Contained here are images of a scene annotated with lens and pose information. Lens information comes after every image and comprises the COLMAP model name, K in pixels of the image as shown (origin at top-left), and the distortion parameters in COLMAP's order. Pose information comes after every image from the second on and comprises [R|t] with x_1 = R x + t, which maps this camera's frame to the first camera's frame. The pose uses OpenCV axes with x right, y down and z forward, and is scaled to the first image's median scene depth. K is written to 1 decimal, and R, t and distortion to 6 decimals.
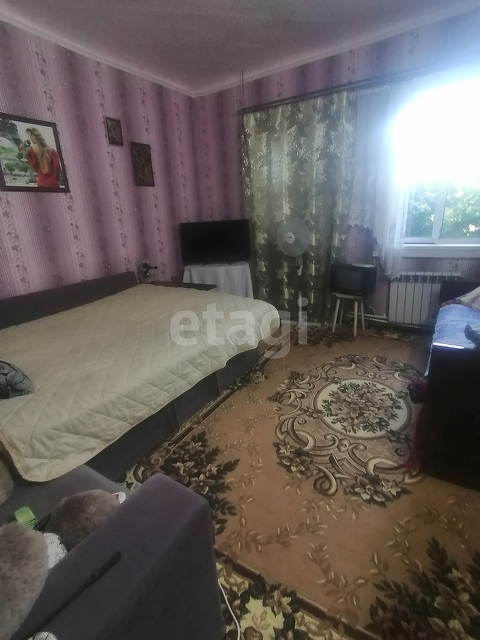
lens RADIAL K [[320.2, 0, 235.8], [0, 320.2, 318.3], [0, 0, 1]] dist [0.018301, -0.006265]
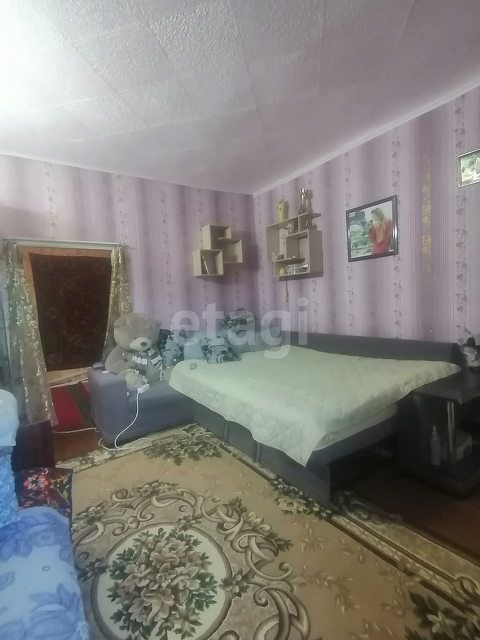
lens RADIAL K [[320.2, 0, 236.7], [0, 320.2, 318.6], [0, 0, 1]] dist [0.018301, -0.006265]
pose [[-0.404177, 0.154721, -0.901500, 0.866806], [-0.192897, 0.949006, 0.249357, -0.458209], [0.894110, 0.274681, -0.353721, 1.246177]]
